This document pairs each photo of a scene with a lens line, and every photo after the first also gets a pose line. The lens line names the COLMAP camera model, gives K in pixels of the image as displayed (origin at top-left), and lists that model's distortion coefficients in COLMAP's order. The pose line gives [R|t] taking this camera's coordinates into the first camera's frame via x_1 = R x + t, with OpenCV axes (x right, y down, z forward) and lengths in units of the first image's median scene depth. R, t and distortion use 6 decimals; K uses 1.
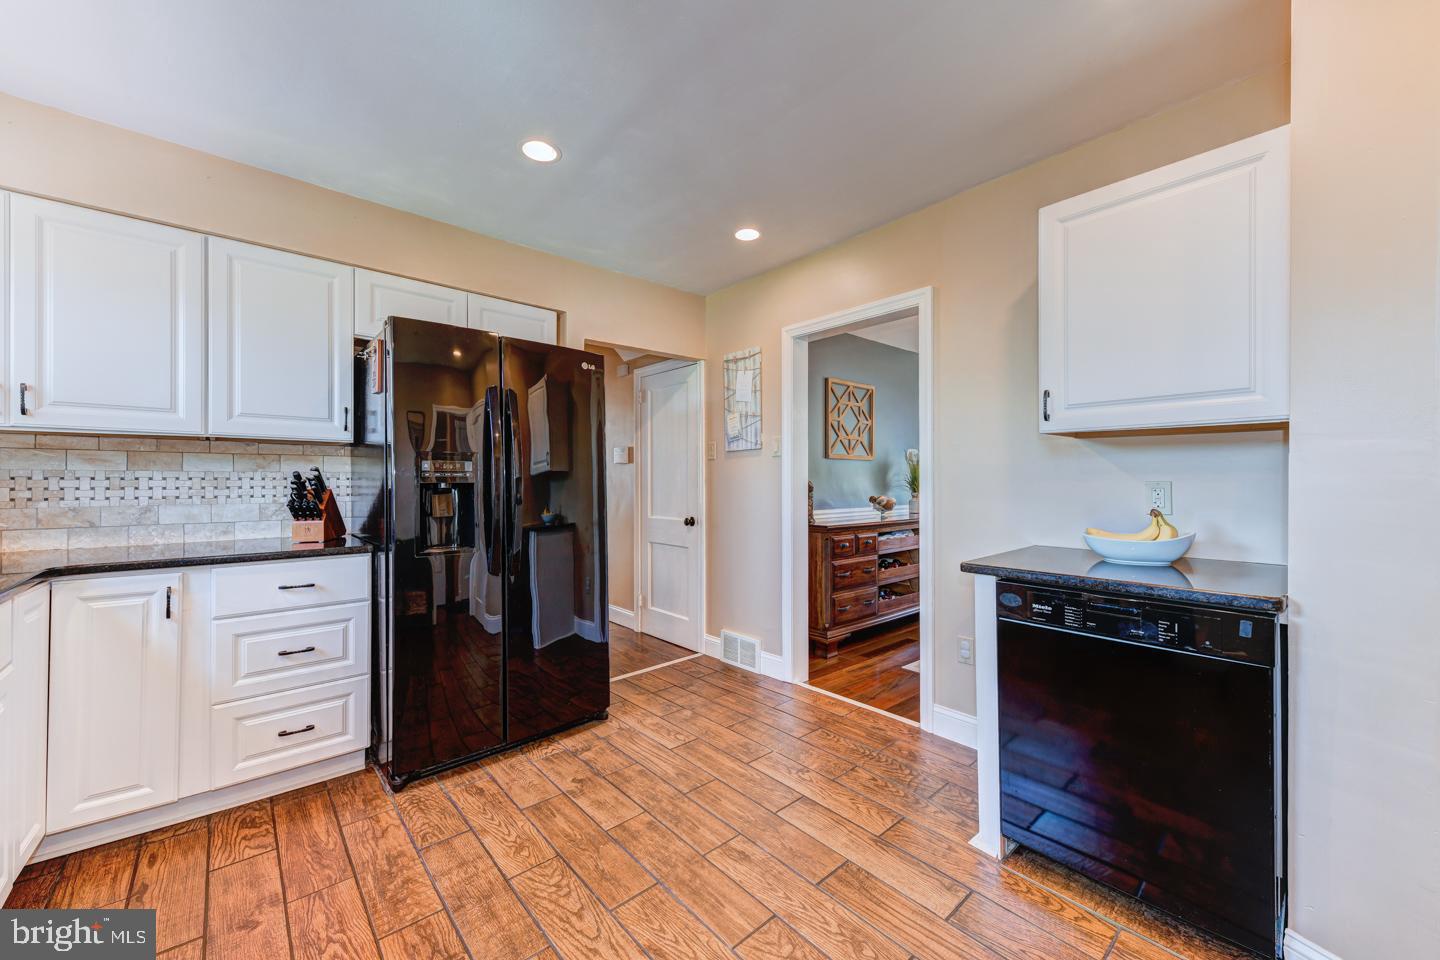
lens RADIAL K [[547.2, 0, 719.1], [0, 547.2, 481.5], [0, 0, 1]] dist [-0.000328, 0.000062]
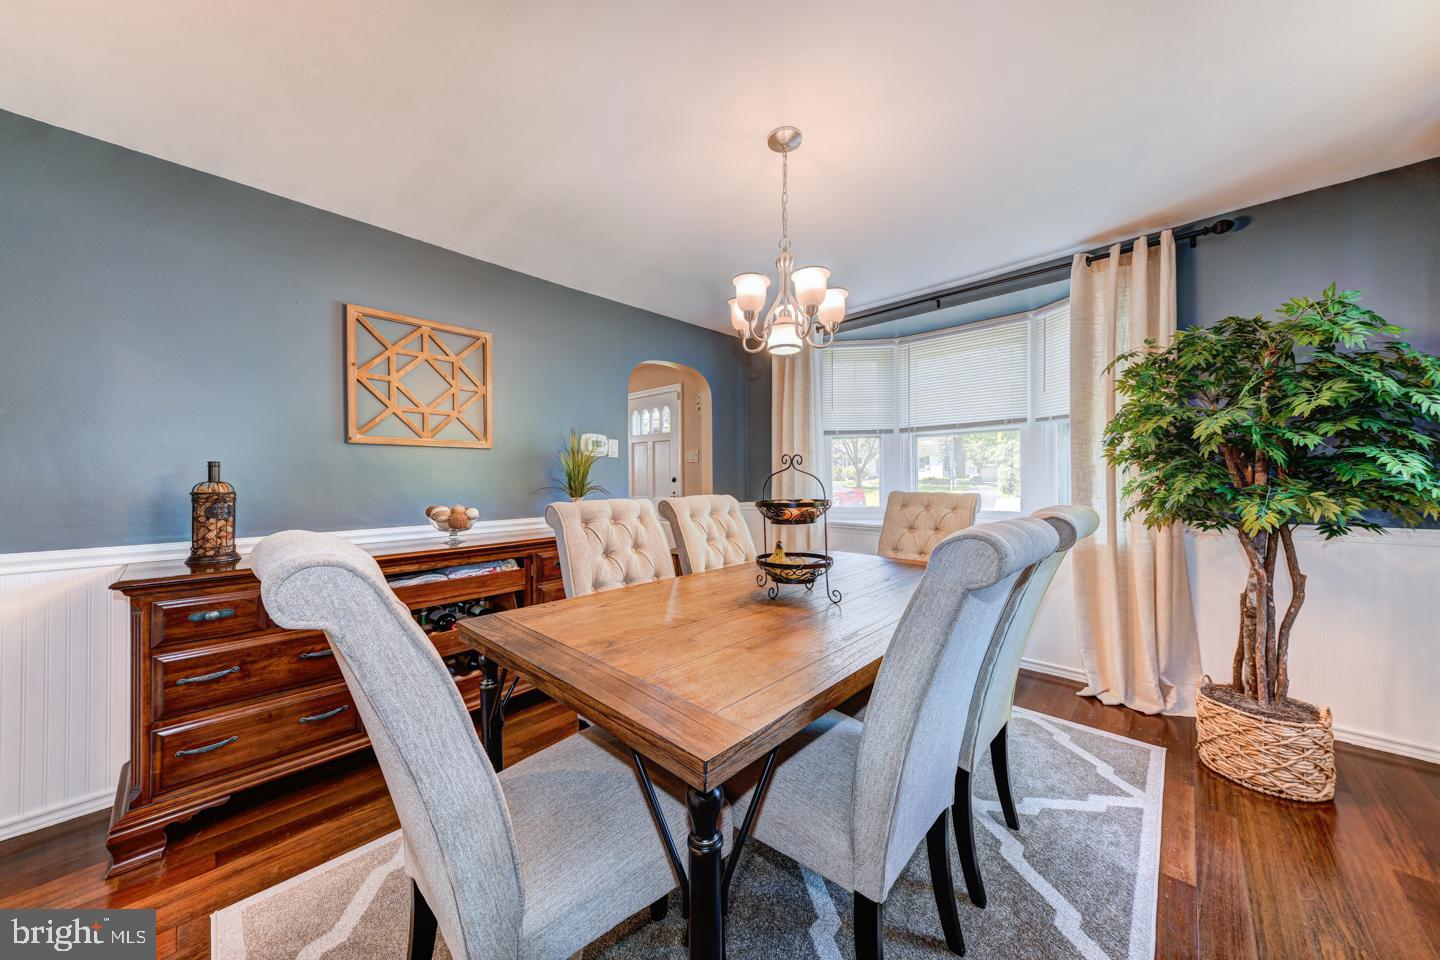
lens RADIAL K [[484.2, 0, 719.3], [0, 484.2, 477.3], [0, 0, 1]] dist [0.001054, 0.000040]
pose [[0.994810, -0.004886, 0.101630, 0.525713], [0.004763, 0.999988, 0.001448, -0.004558], [-0.101635, -0.000956, 0.994821, 0.436768]]
